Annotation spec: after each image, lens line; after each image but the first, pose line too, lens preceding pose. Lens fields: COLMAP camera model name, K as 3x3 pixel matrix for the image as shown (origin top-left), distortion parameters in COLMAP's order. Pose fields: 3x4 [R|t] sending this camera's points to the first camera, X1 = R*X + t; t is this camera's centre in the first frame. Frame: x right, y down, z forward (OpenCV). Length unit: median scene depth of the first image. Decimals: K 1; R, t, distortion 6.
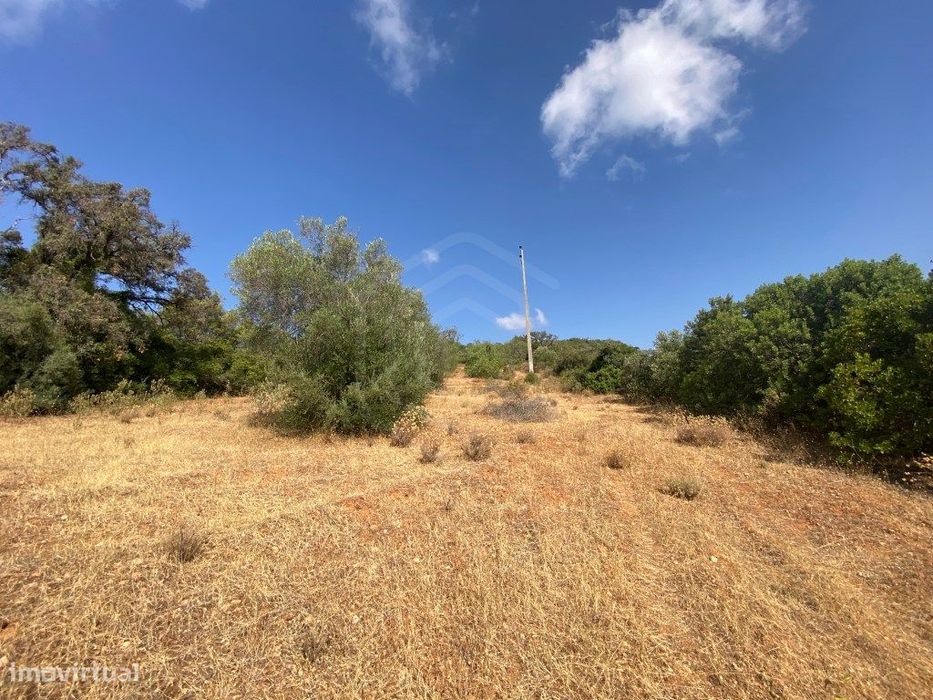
lens RADIAL K [[379.1, 0, 465.1], [0, 379.1, 352.5], [0, 0, 1]] dist [-0.002283, -0.013206]
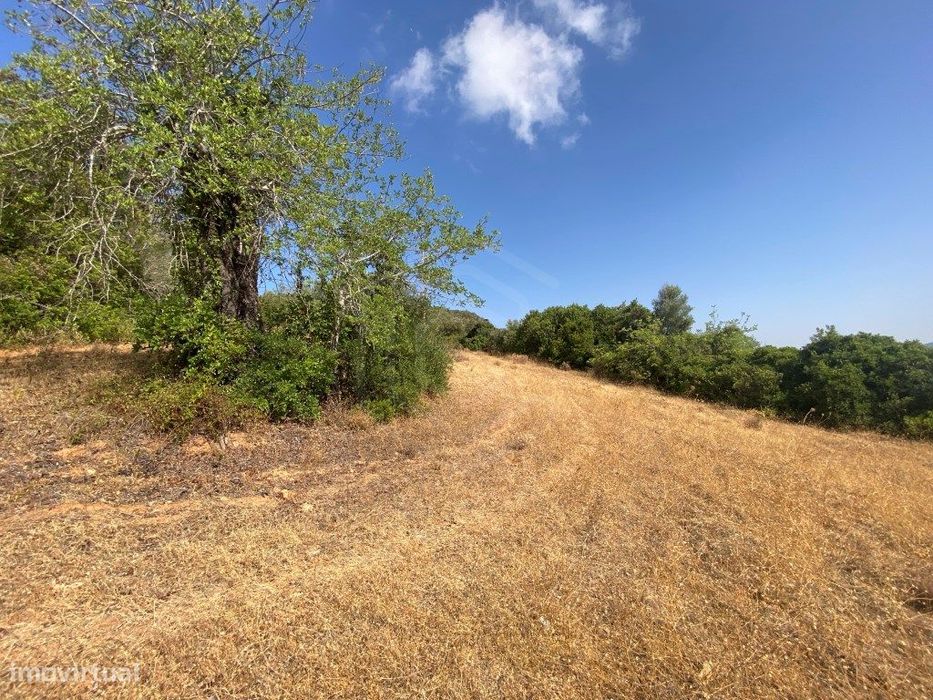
lens RADIAL K [[379.1, 0, 462.4], [0, 379.1, 350.9], [0, 0, 1]] dist [-0.002283, -0.013206]
pose [[0.931045, 0.037829, 0.362939, -0.415011], [-0.072194, 0.994048, 0.081589, -0.036172], [-0.357692, -0.102165, 0.928234, -0.747700]]
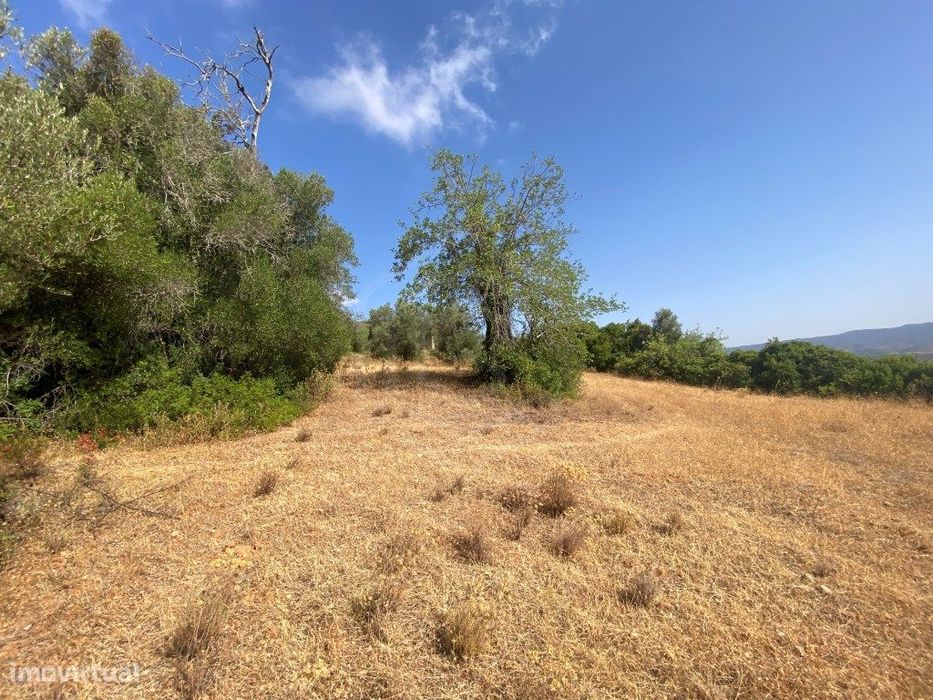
lens RADIAL K [[379.1, 0, 465.5], [0, 379.1, 349.7], [0, 0, 1]] dist [-0.002283, -0.013206]
pose [[0.884171, 0.006927, 0.467112, -0.914680], [-0.032822, 0.998340, 0.047322, -0.058588], [-0.466009, -0.057173, 0.882931, -0.926081]]
